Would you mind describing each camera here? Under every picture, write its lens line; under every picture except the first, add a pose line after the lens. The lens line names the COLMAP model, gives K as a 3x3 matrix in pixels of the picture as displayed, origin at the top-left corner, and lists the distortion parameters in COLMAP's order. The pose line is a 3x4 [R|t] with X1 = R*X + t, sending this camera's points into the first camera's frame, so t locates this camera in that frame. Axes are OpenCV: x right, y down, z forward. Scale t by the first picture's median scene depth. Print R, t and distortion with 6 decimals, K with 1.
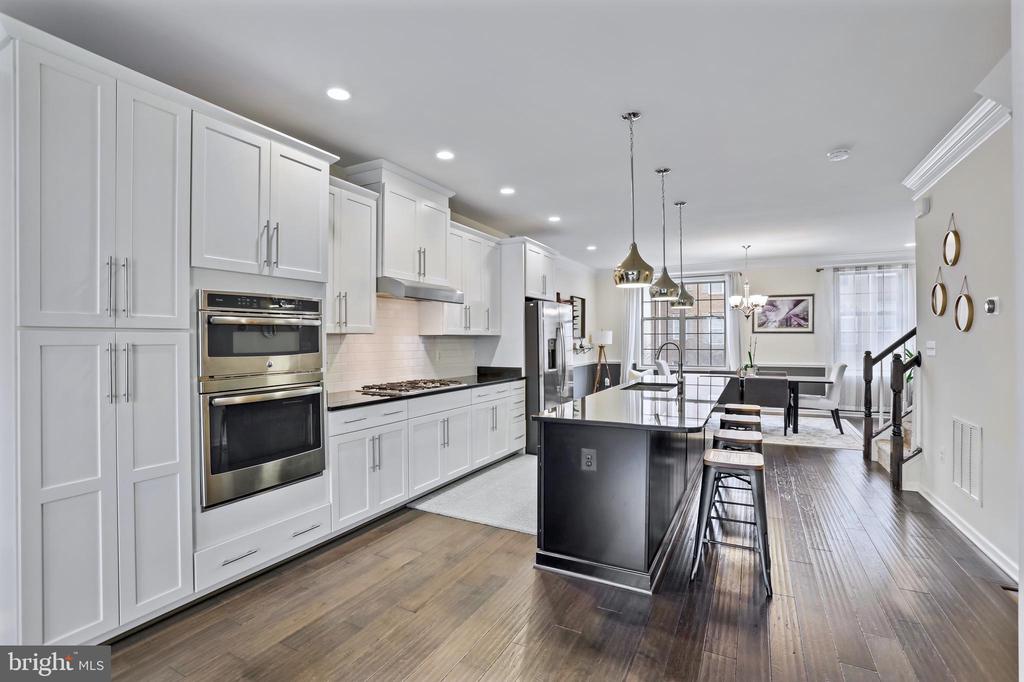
lens RADIAL K [[478.3, 0, 512.0], [0, 478.3, 341.0], [0, 0, 1]] dist [-0.074635, 0.030857]
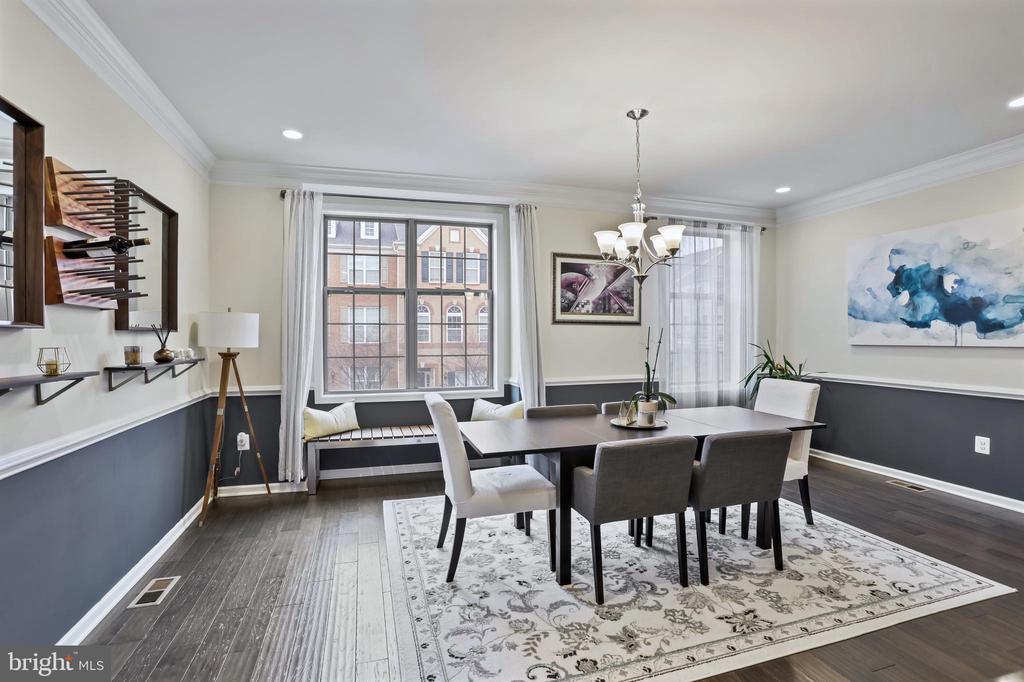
lens RADIAL K [[478.3, 0, 512.0], [0, 478.3, 341.0], [0, 0, 1]] dist [-0.074635, 0.030857]
pose [[0.715105, -0.005817, 0.698993, 0.153158], [0.005556, 0.999981, 0.002638, 0.002485], [-0.698995, 0.001997, 0.715124, 0.986060]]
